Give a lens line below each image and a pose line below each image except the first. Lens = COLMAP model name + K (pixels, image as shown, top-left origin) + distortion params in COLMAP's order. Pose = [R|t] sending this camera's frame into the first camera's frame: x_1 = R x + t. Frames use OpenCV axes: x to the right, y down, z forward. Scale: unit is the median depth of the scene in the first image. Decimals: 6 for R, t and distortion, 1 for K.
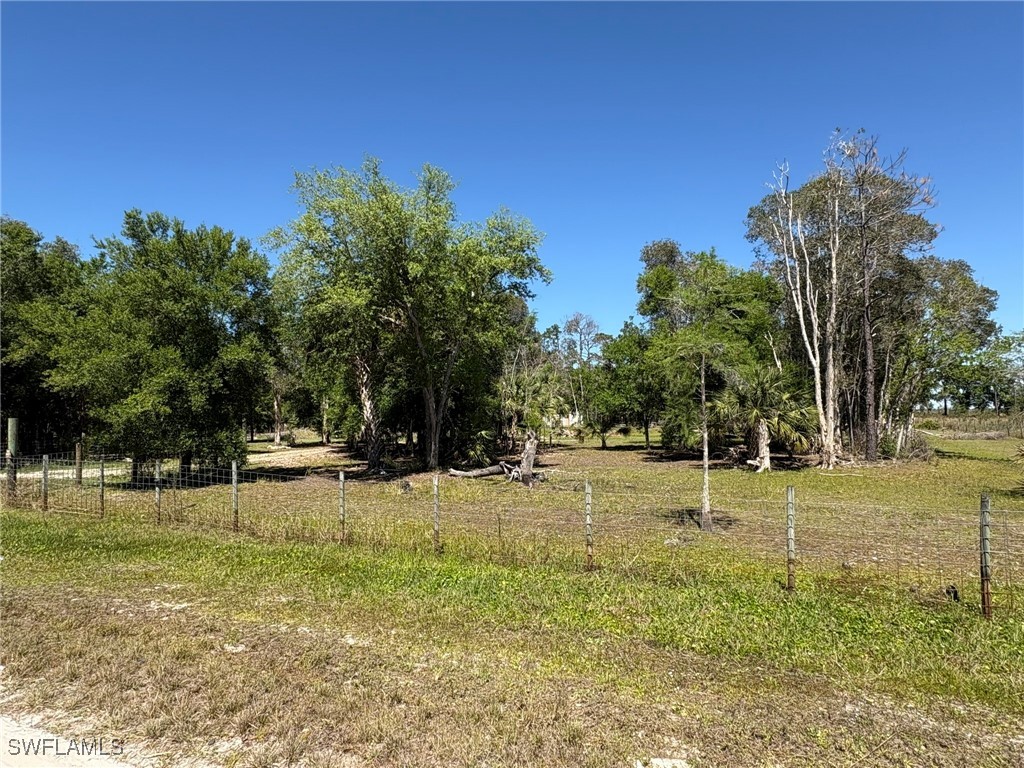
lens RADIAL K [[568.1, 0, 512.0], [0, 568.1, 384.0], [0, 0, 1]] dist [-0.001401, -0.000212]
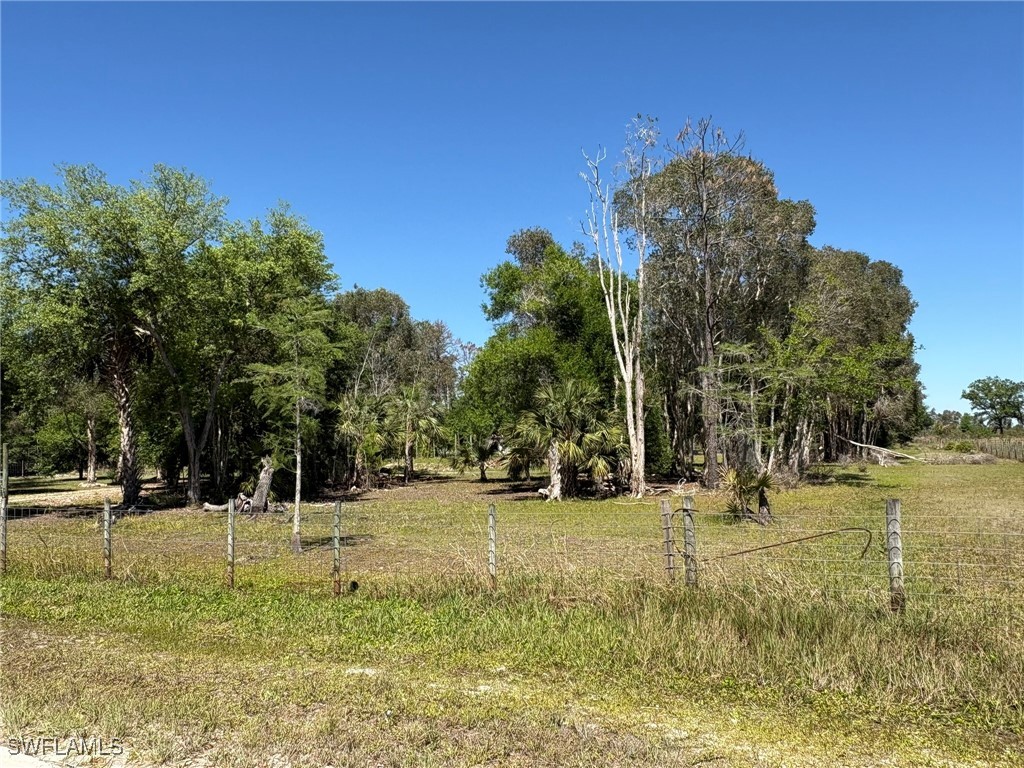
lens RADIAL K [[775.1, 0, 512.0], [0, 775.1, 384.0], [0, 0, 1]] dist [0.000199, 0.000927]
pose [[0.999899, -0.012002, 0.007611, 0.353741], [0.012148, 0.999738, -0.019399, -0.005931], [-0.007376, 0.019489, 0.999783, -0.203212]]
